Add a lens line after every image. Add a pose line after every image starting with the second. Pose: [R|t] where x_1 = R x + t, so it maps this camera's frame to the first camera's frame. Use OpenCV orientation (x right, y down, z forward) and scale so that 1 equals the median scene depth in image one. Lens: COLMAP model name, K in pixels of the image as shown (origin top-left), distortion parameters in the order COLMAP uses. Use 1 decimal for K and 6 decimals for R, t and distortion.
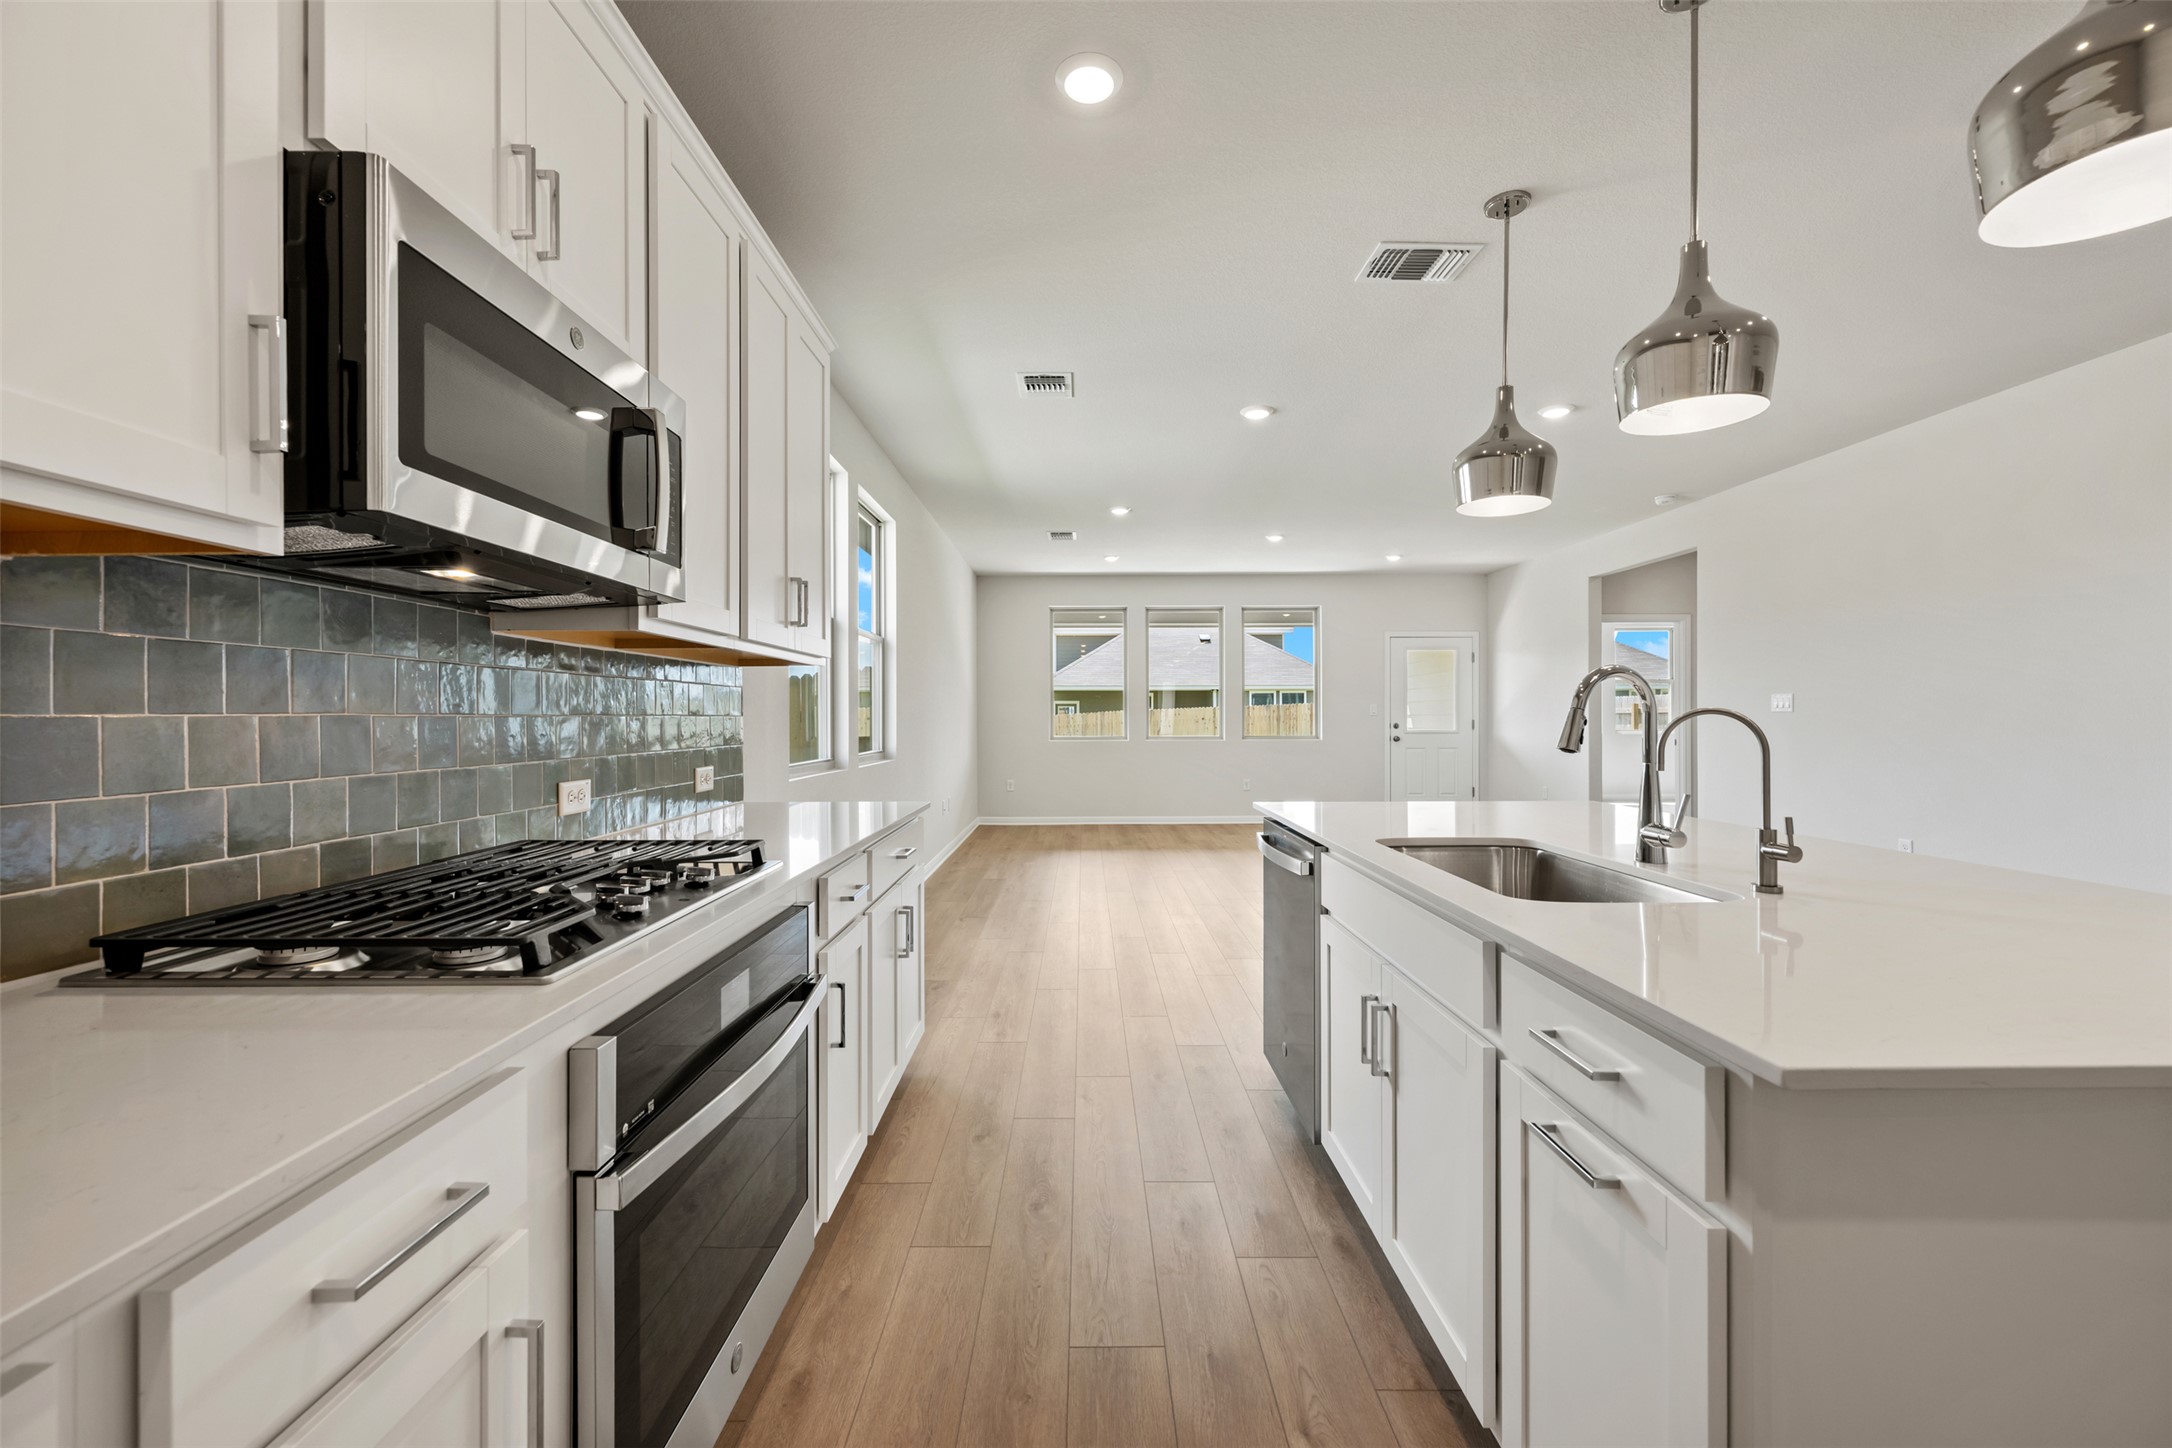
lens RADIAL K [[861.7, 0, 1087.2], [0, 861.7, 721.3], [0, 0, 1]] dist [-0.004059, 0.001364]
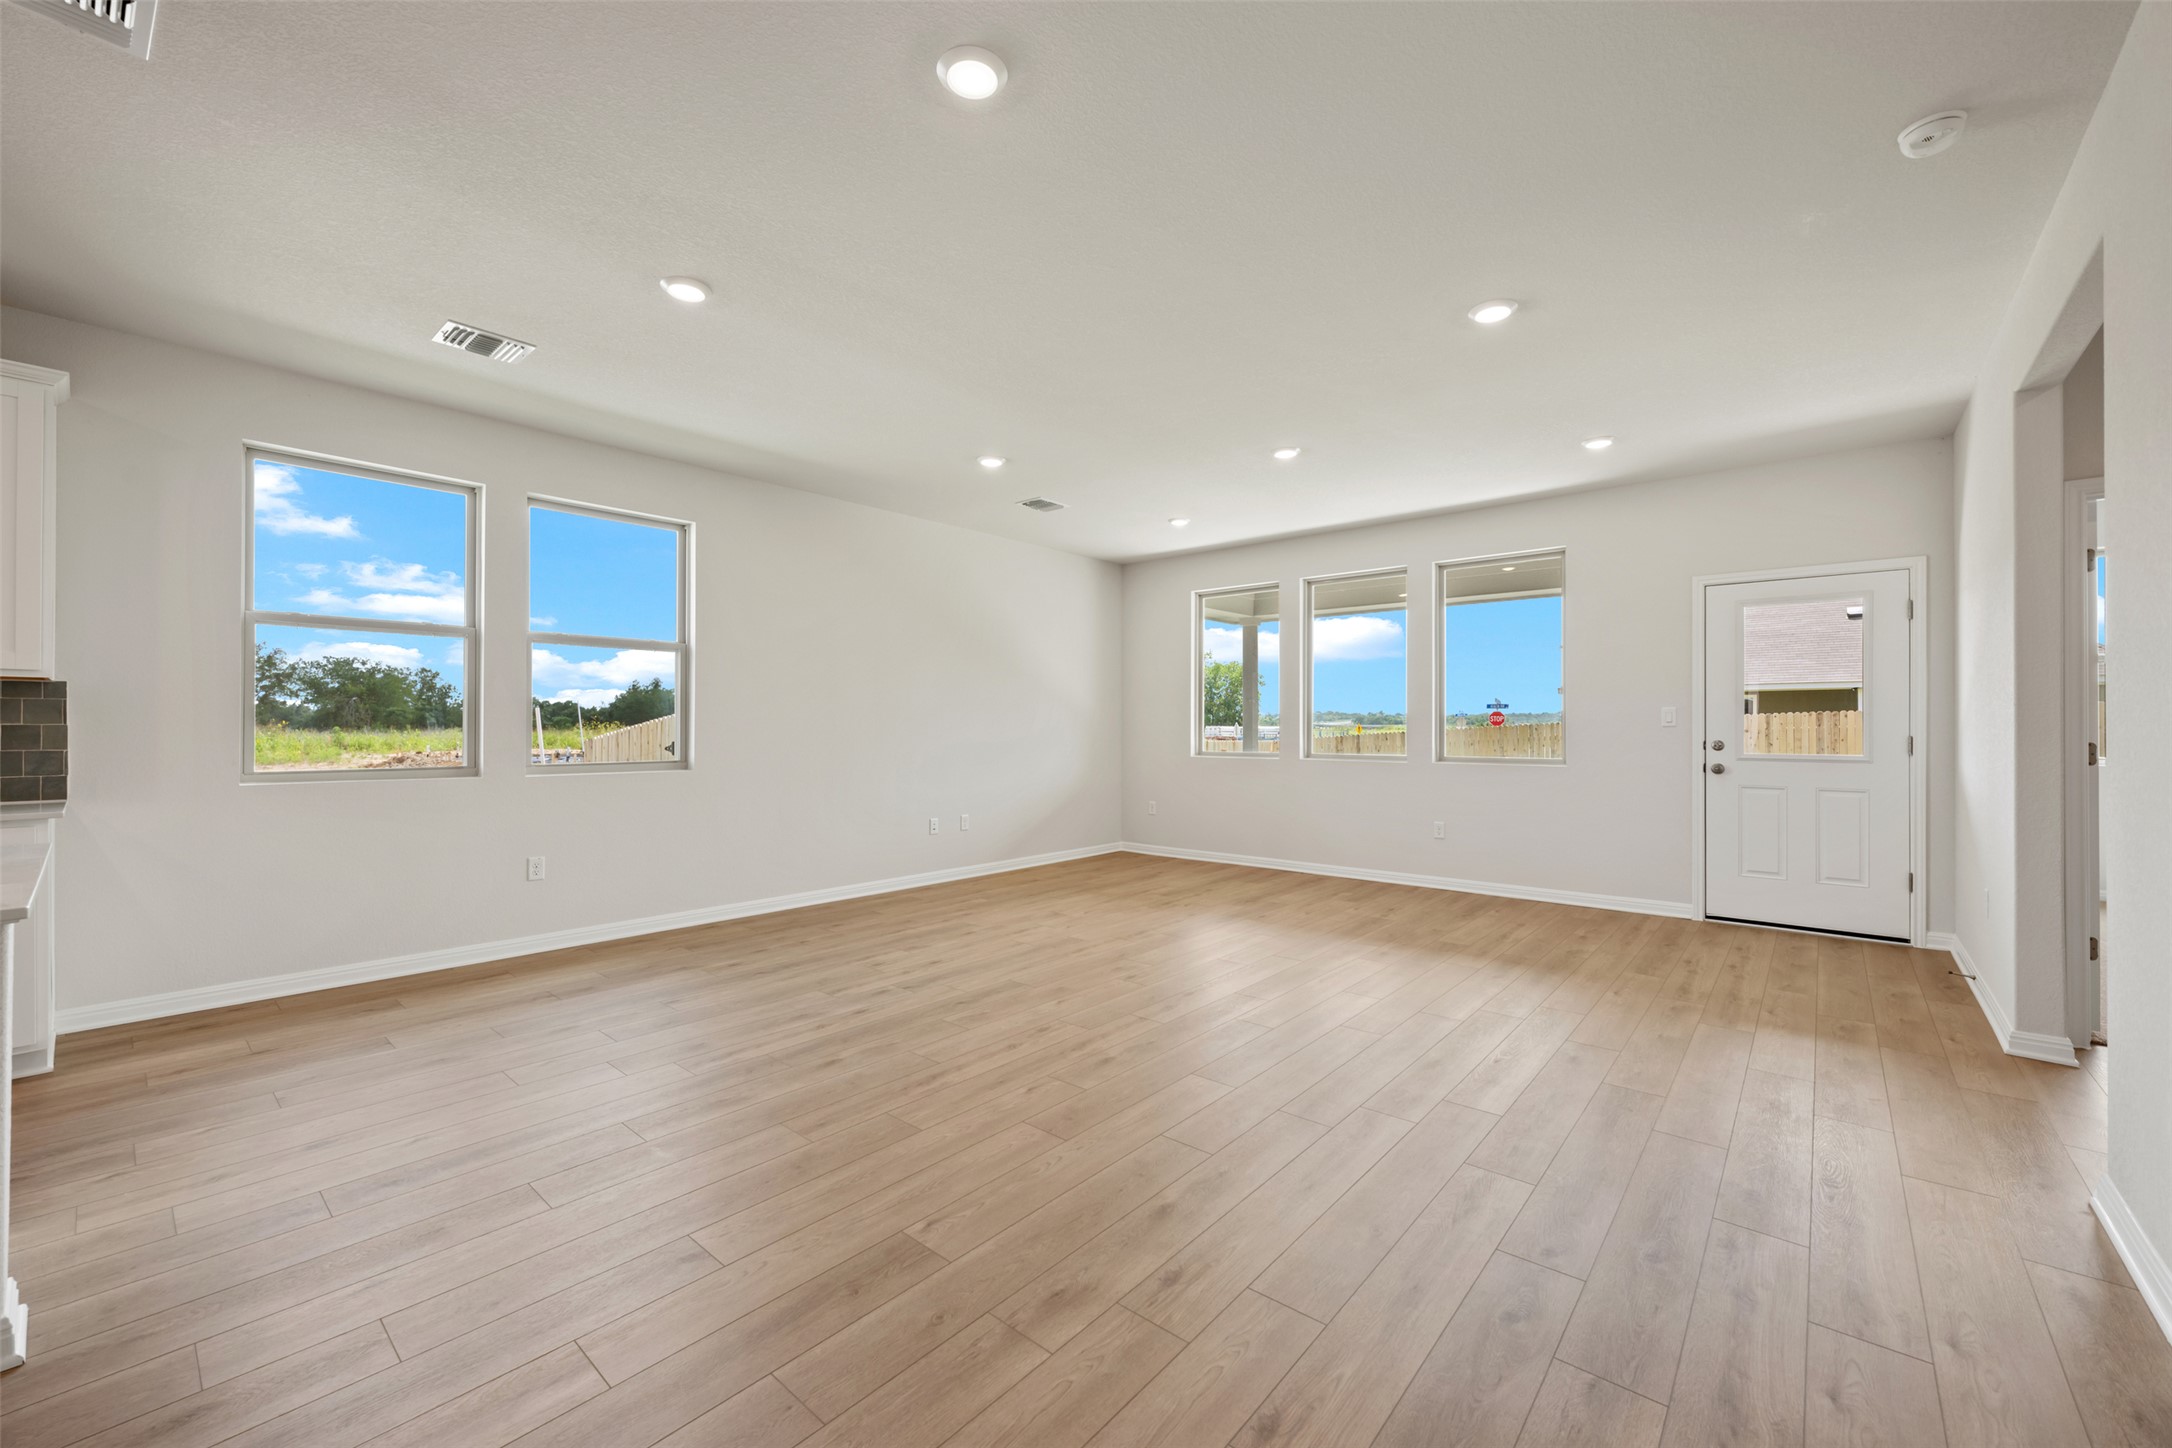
lens RADIAL K [[861.7, 0, 1078.9], [0, 861.7, 723.0], [0, 0, 1]] dist [-0.004059, 0.001364]
pose [[0.754106, 0.000601, -0.656752, 0.414320], [-0.006531, 0.999957, -0.006583, -0.002954], [0.656720, 0.009254, 0.754078, 0.316873]]
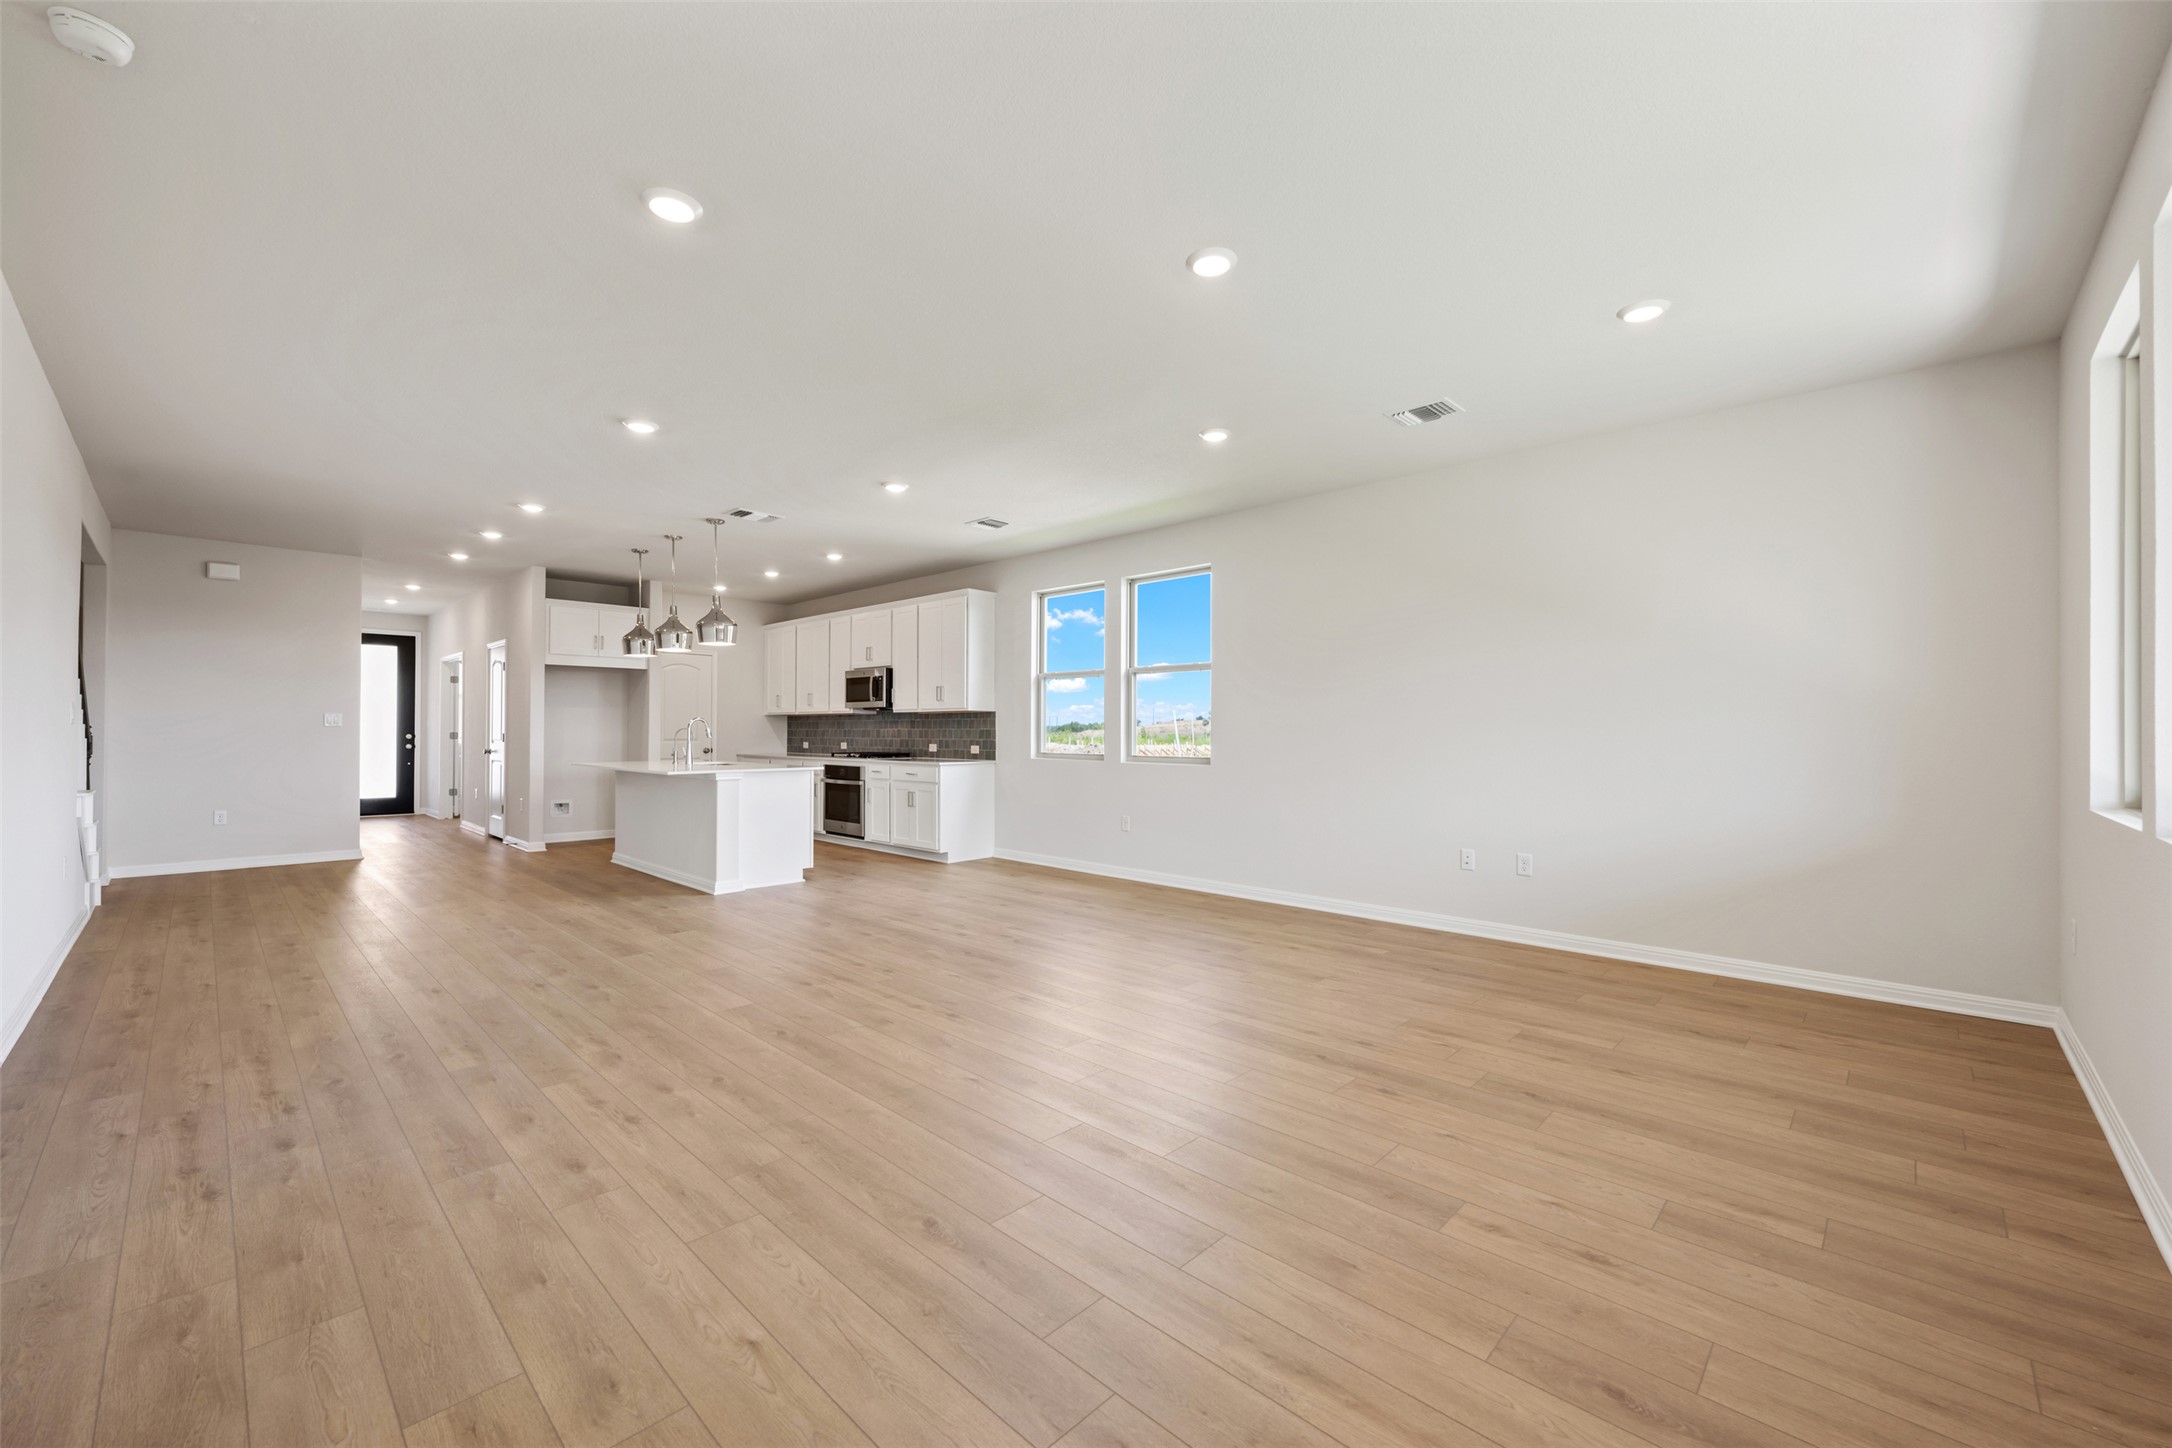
lens RADIAL K [[861.7, 0, 1090.7], [0, 861.7, 728.6], [0, 0, 1]] dist [-0.004059, 0.001364]
pose [[-0.697169, 0.000307, -0.716907, 0.415270], [-0.002641, 0.999992, 0.002997, -0.005311], [0.716902, 0.003982, -0.697162, 0.962561]]
